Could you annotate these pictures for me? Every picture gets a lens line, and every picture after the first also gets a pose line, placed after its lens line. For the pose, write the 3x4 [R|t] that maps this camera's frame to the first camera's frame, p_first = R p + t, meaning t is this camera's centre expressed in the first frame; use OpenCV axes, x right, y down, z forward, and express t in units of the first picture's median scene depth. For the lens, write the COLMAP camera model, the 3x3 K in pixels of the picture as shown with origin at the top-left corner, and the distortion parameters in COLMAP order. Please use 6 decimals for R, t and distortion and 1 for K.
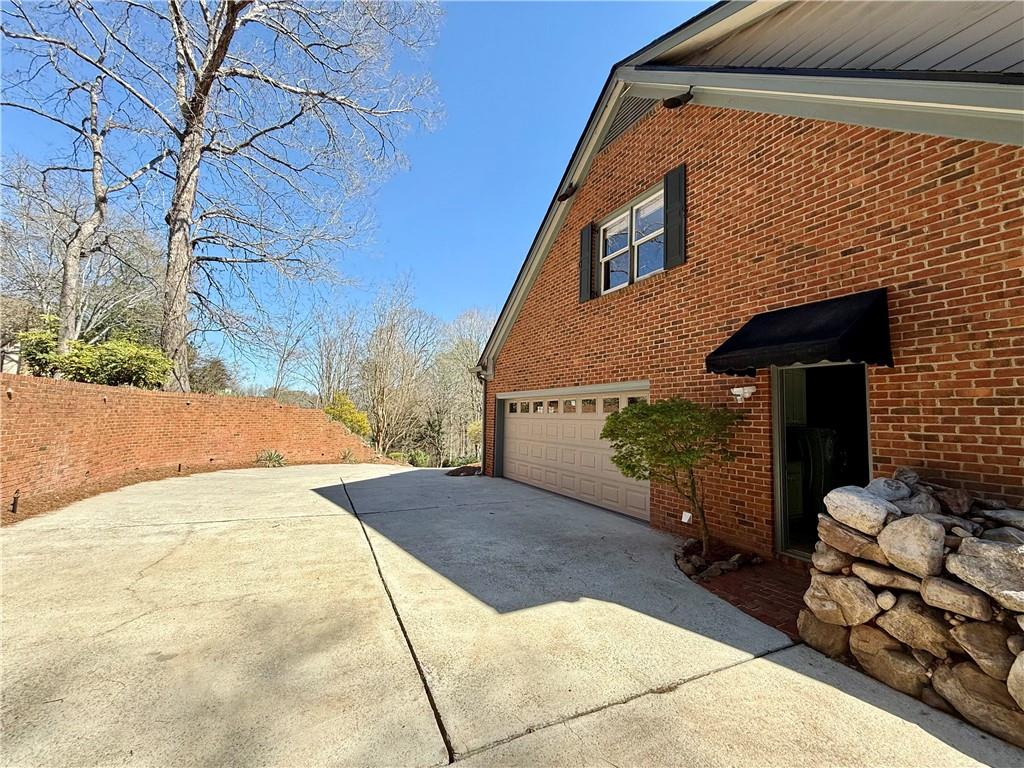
lens RADIAL K [[408.0, 0, 507.8], [0, 408.0, 382.4], [0, 0, 1]] dist [-0.000052, 0.000078]
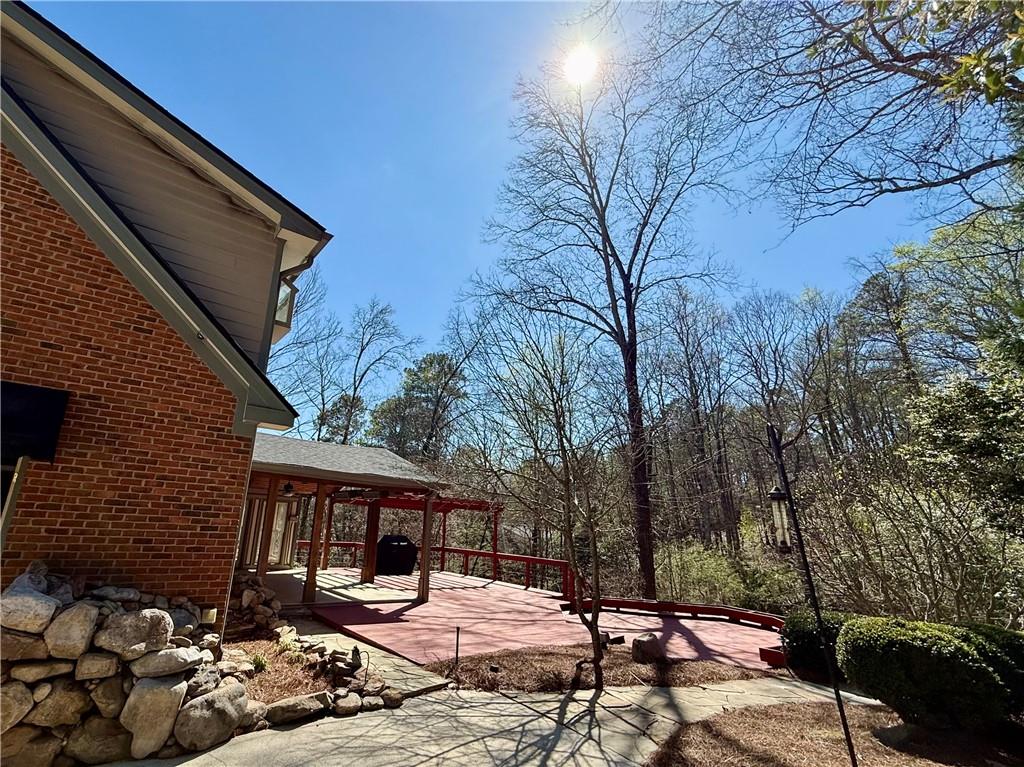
lens RADIAL K [[475.1, 0, 435.9], [0, 475.1, 382.3], [0, 0, 1]] dist [-0.001836, -0.000172]
pose [[-0.117585, 0.248566, 0.961451, -0.359591], [-0.137713, 0.954732, -0.263671, -0.043478], [-0.983468, -0.163409, -0.078032, 0.101622]]
